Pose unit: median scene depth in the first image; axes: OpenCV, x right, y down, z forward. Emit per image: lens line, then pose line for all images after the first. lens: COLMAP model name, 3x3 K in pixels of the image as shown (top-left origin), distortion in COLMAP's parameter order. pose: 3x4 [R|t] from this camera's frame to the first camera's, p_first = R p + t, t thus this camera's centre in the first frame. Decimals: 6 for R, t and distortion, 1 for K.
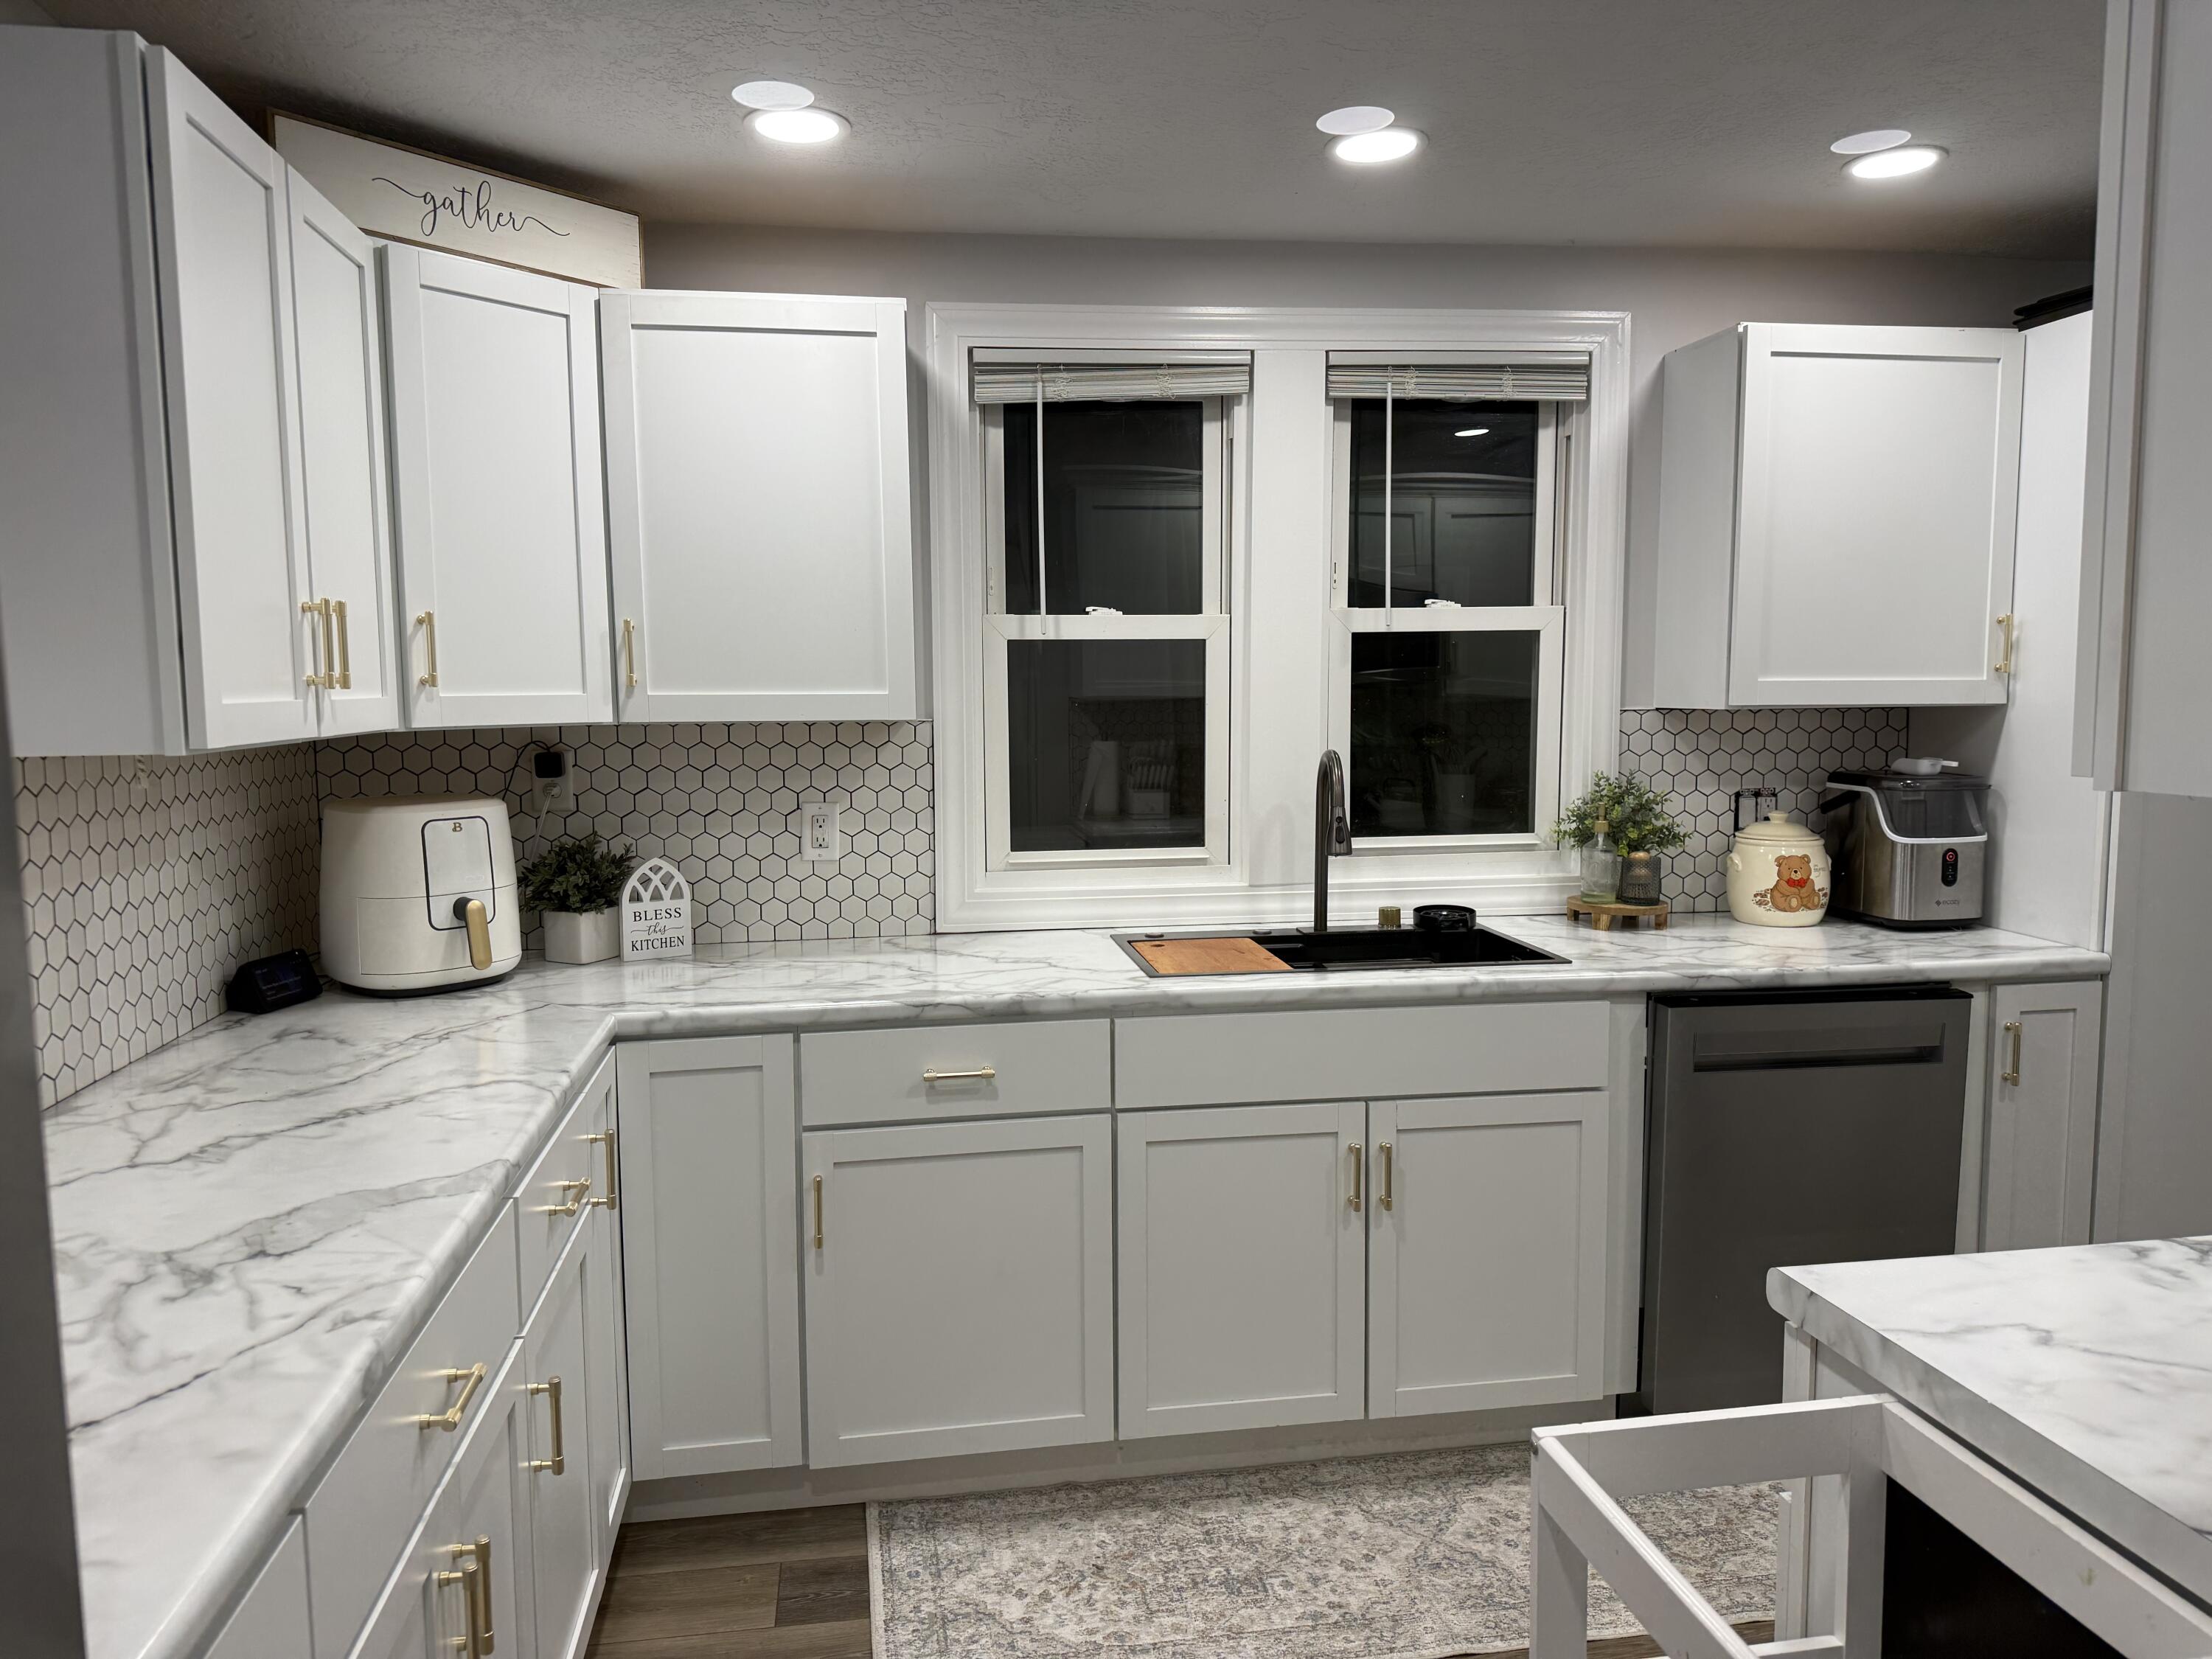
lens RADIAL K [[1571.6, 0, 1105.8], [0, 1571.6, 839.9], [0, 0, 1]] dist [0.014022, 0.003031]
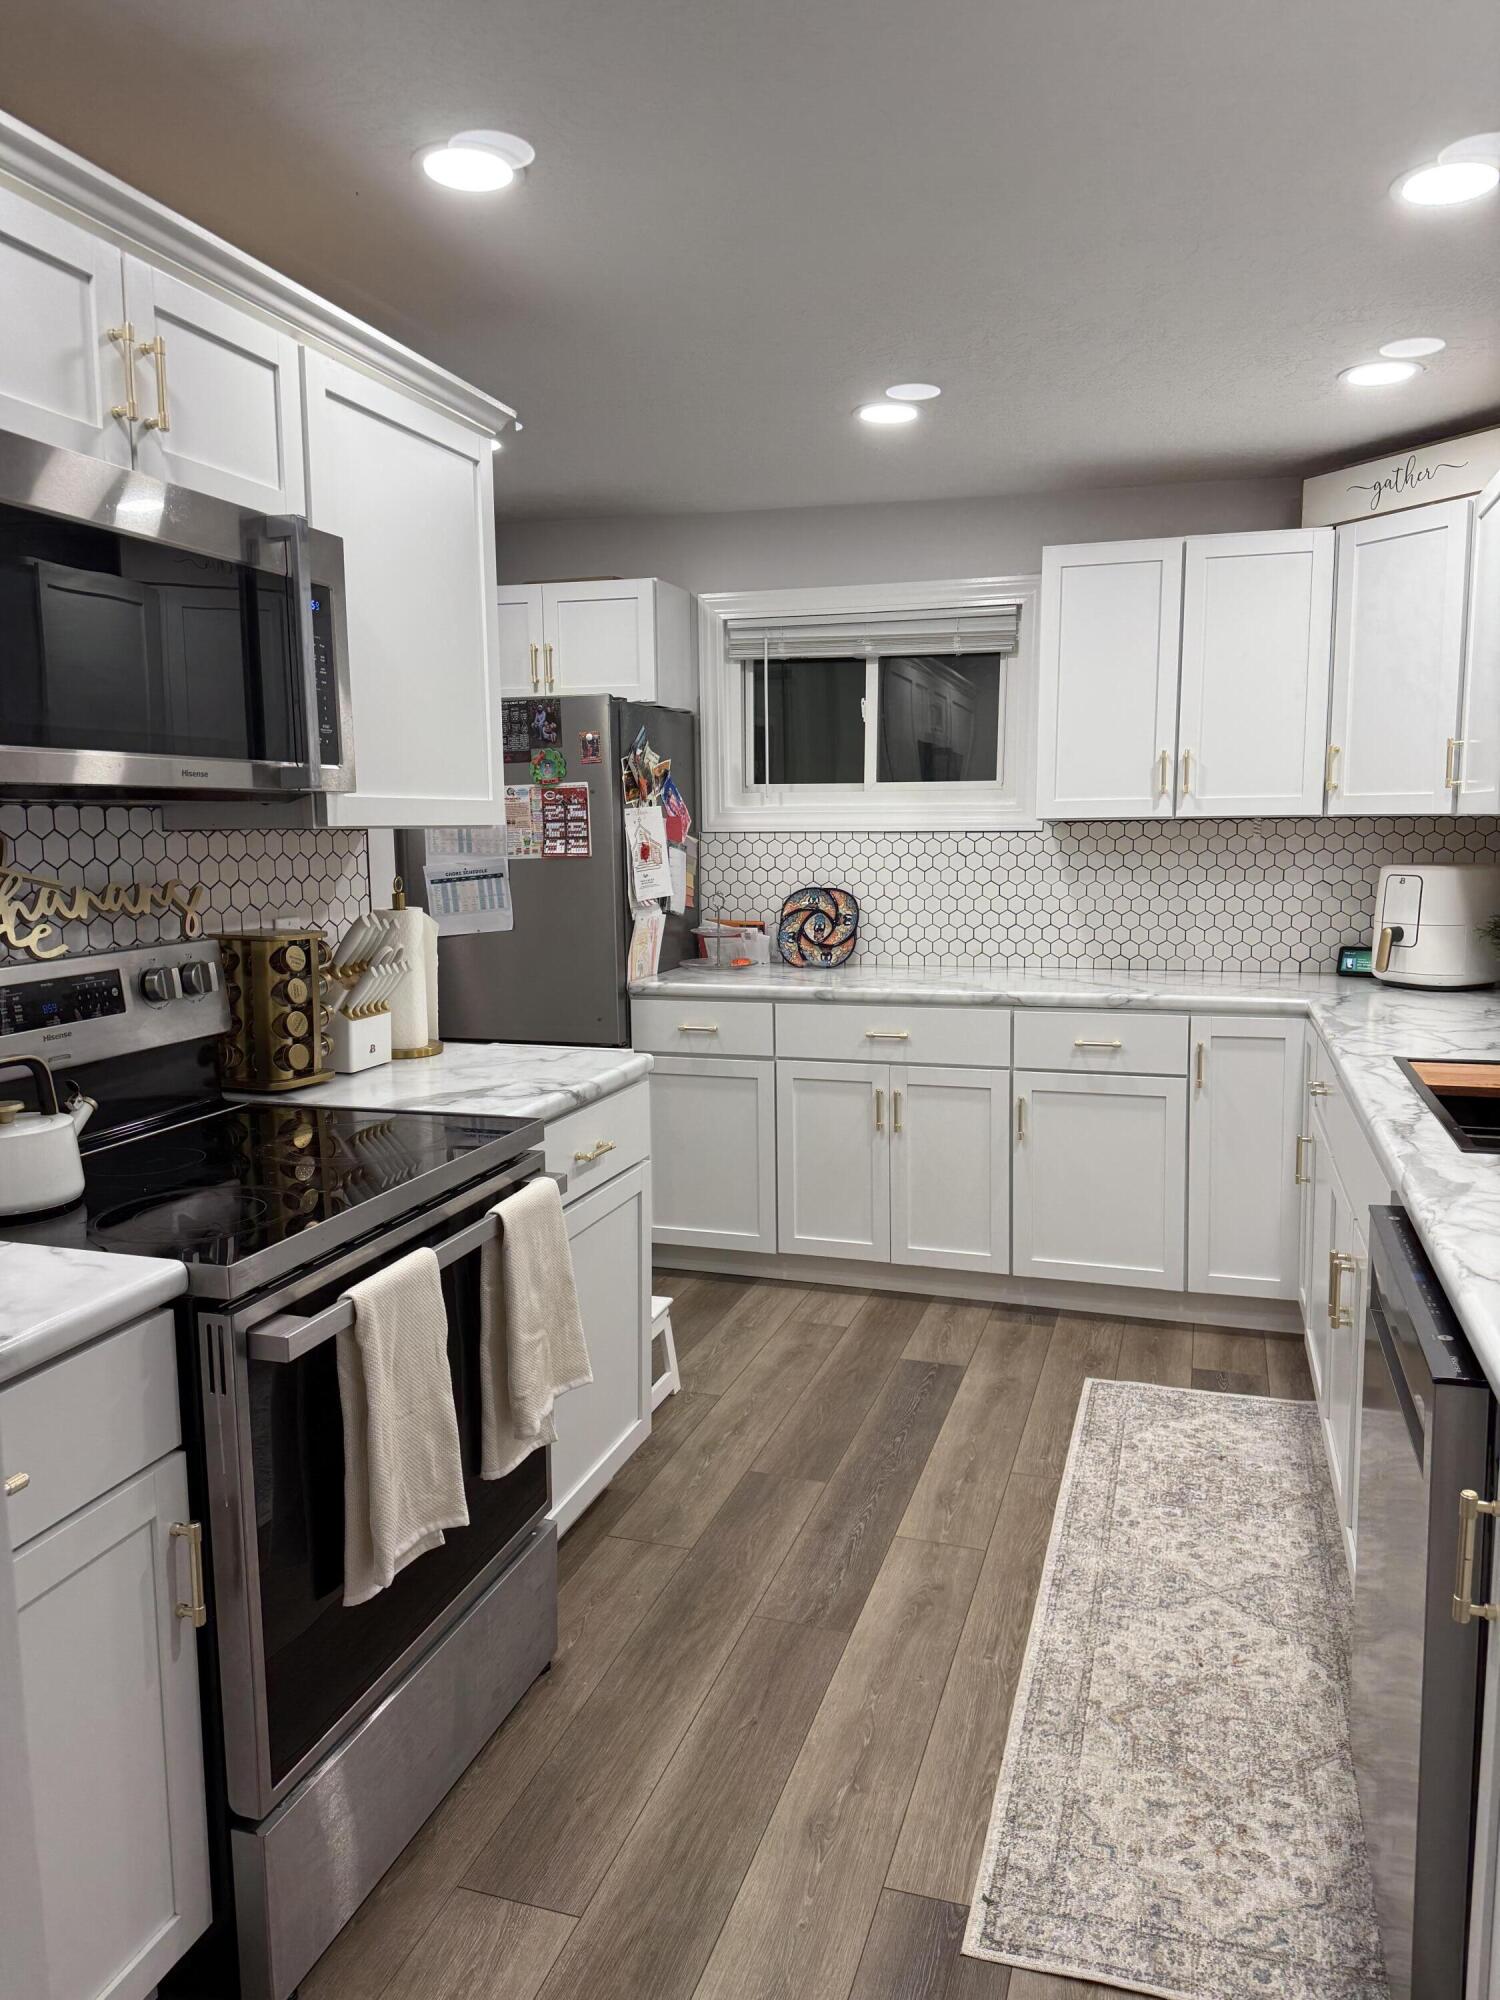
lens RADIAL K [[1421.0, 0, 750.1], [0, 1421.0, 992.7], [0, 0, 1]] dist [0.014022, 0.003031]
pose [[-0.453601, 0.126272, -0.882214, 1.205378], [-0.079805, 0.980179, 0.181327, -0.109026], [0.887624, 0.152656, -0.434534, 1.130463]]
